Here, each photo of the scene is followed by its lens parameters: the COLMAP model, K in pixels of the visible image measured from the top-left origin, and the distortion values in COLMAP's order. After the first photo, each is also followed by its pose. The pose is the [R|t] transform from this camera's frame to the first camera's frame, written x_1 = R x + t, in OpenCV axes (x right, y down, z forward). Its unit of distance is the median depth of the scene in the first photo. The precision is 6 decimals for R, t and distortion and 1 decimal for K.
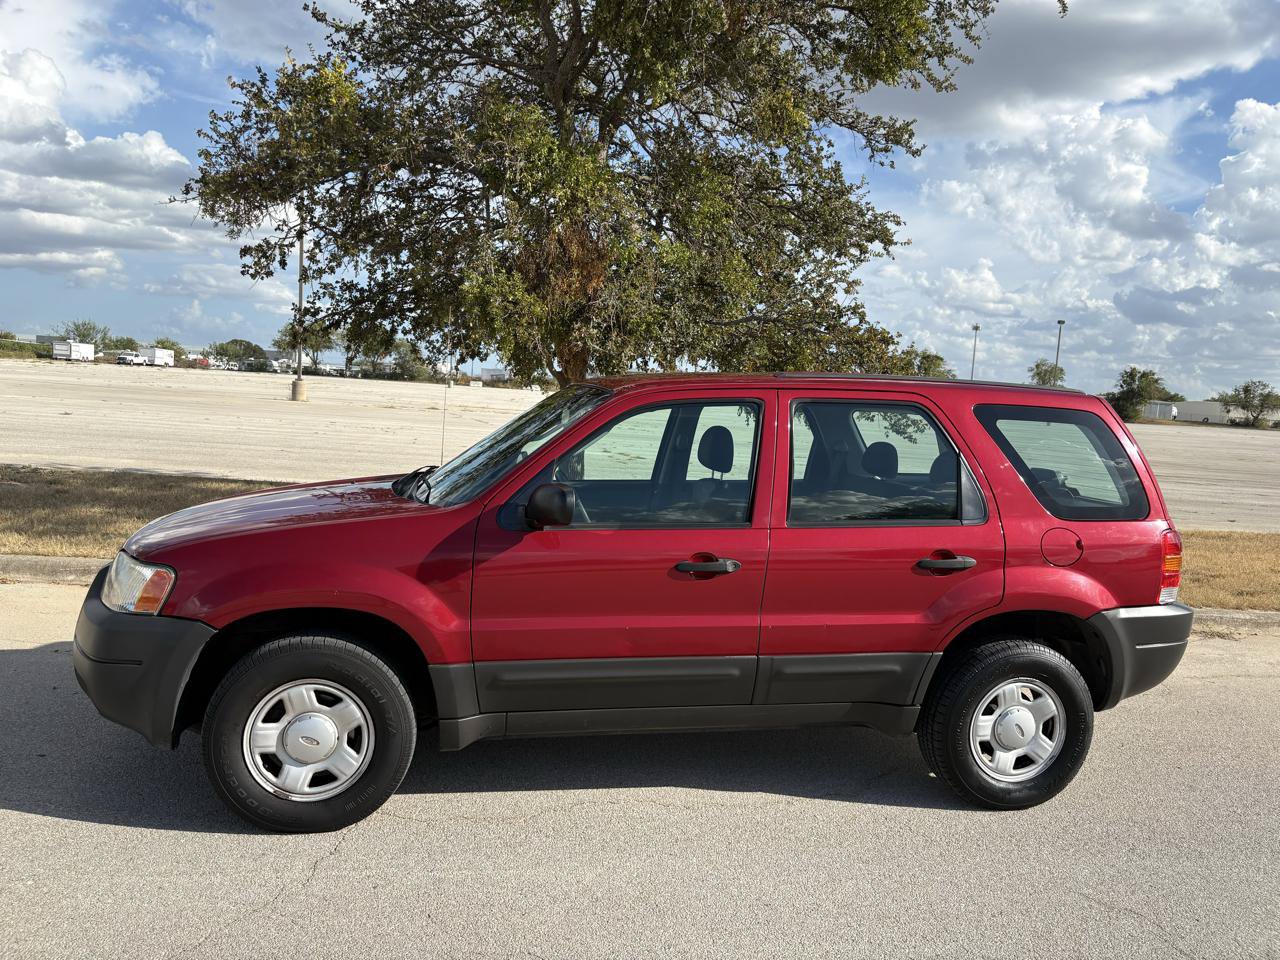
lens RADIAL K [[975.4, 0, 639.7], [0, 975.4, 487.1], [0, 0, 1]] dist [0.034596, -0.042298]
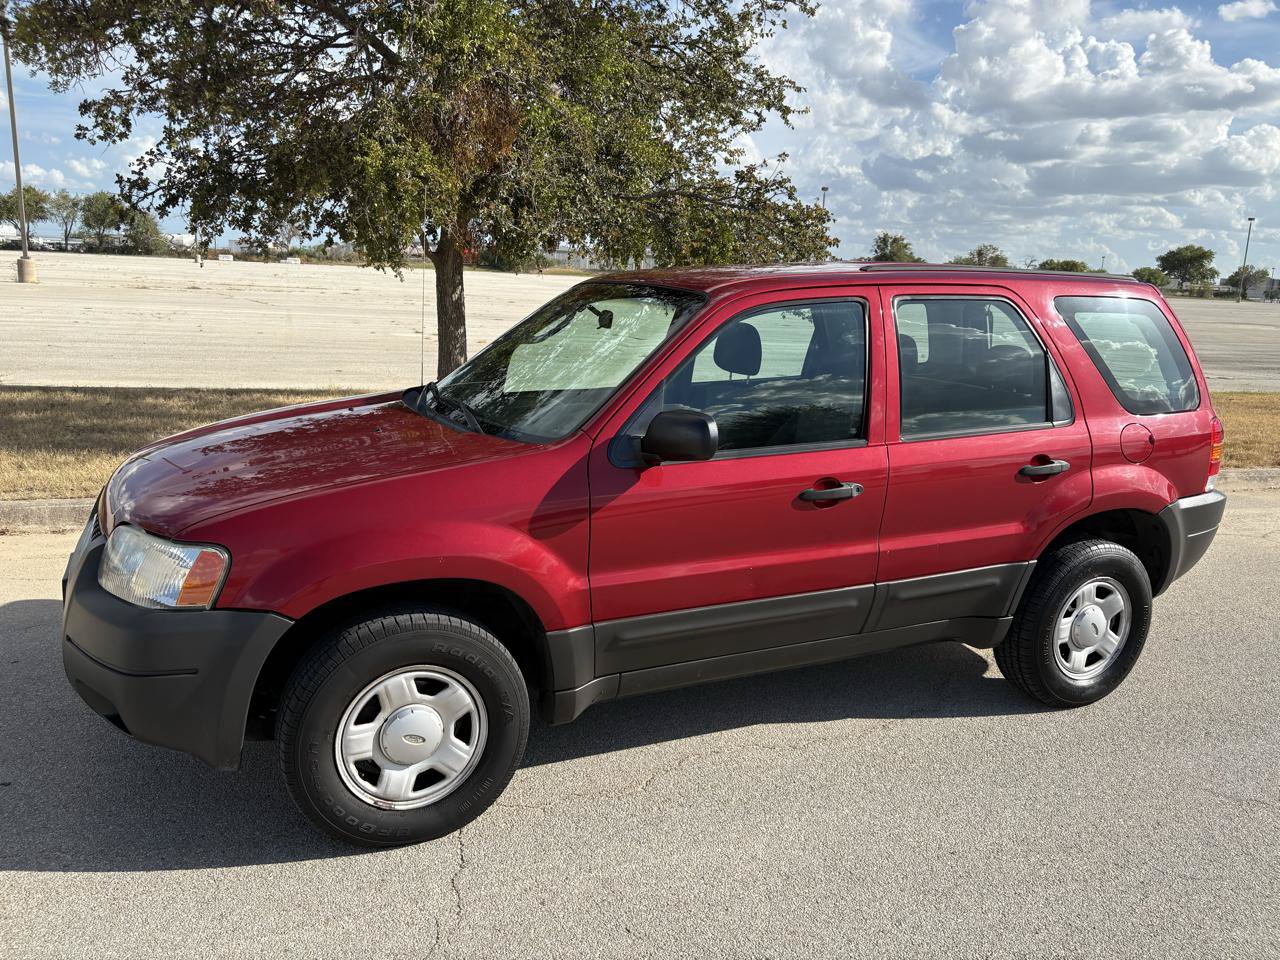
lens RADIAL K [[975.4, 0, 641.5], [0, 975.4, 486.8], [0, 0, 1]] dist [0.034596, -0.042298]
pose [[0.972995, -0.066742, 0.220965, -0.268477], [0.037744, 0.990404, 0.132949, -0.044618], [-0.227718, -0.121018, 0.966177, 0.157431]]
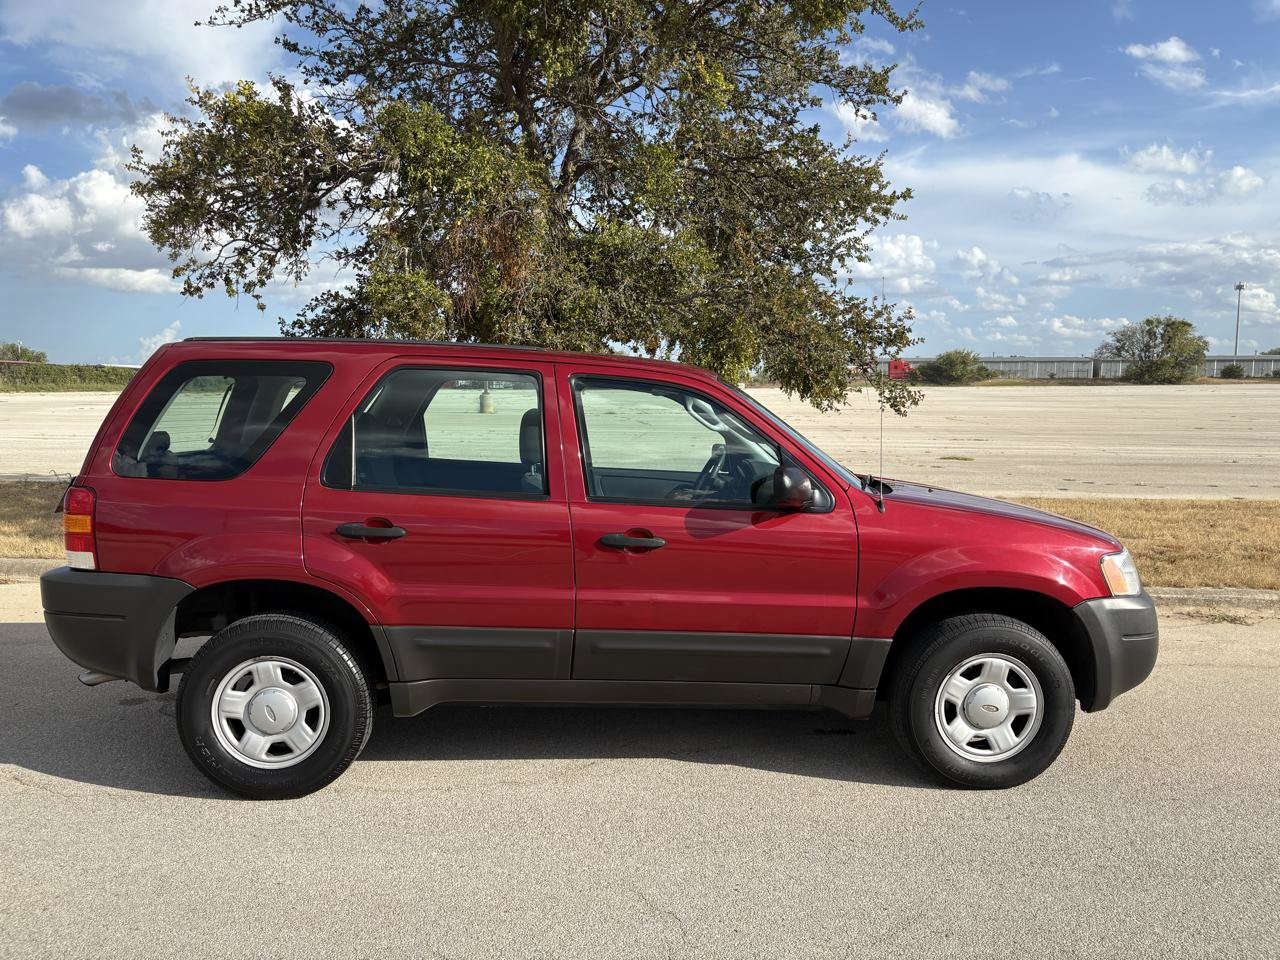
lens RADIAL K [[975.4, 0, 644.0], [0, 975.4, 495.7], [0, 0, 1]] dist [0.034596, -0.042298]
pose [[0.974438, -0.038315, -0.221365, 0.556811], [0.040655, 0.999155, 0.006022, 0.033744], [0.220947, -0.014867, 0.975172, 0.101408]]
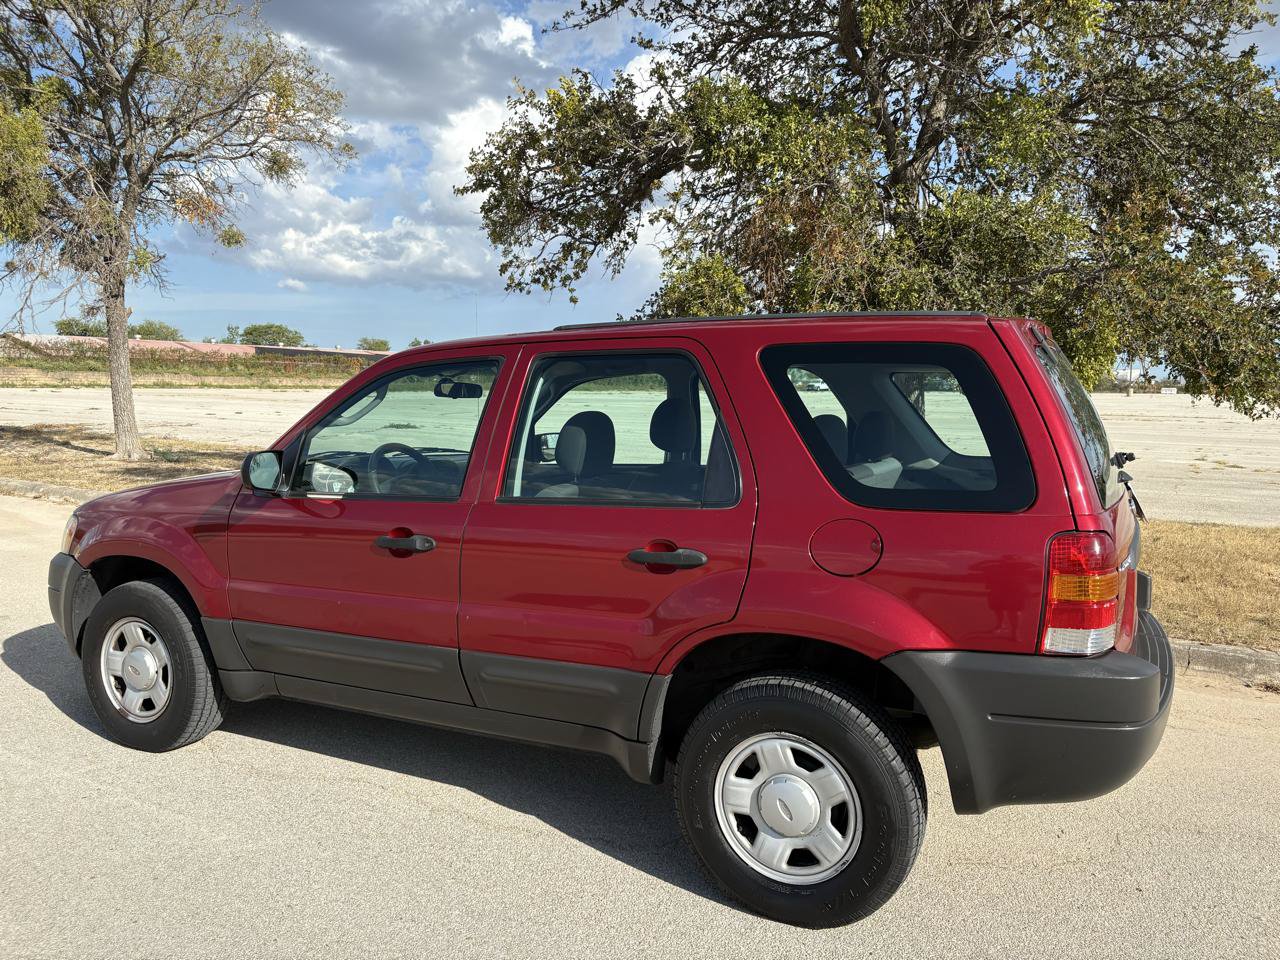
lens RADIAL K [[975.4, 0, 636.0], [0, 975.4, 487.5], [0, 0, 1]] dist [0.034596, -0.042298]
pose [[0.776745, 0.013779, -0.629664, 0.729423], [-0.024832, 0.999653, -0.008757, 0.030052], [0.629325, 0.022437, 0.776818, 0.387823]]
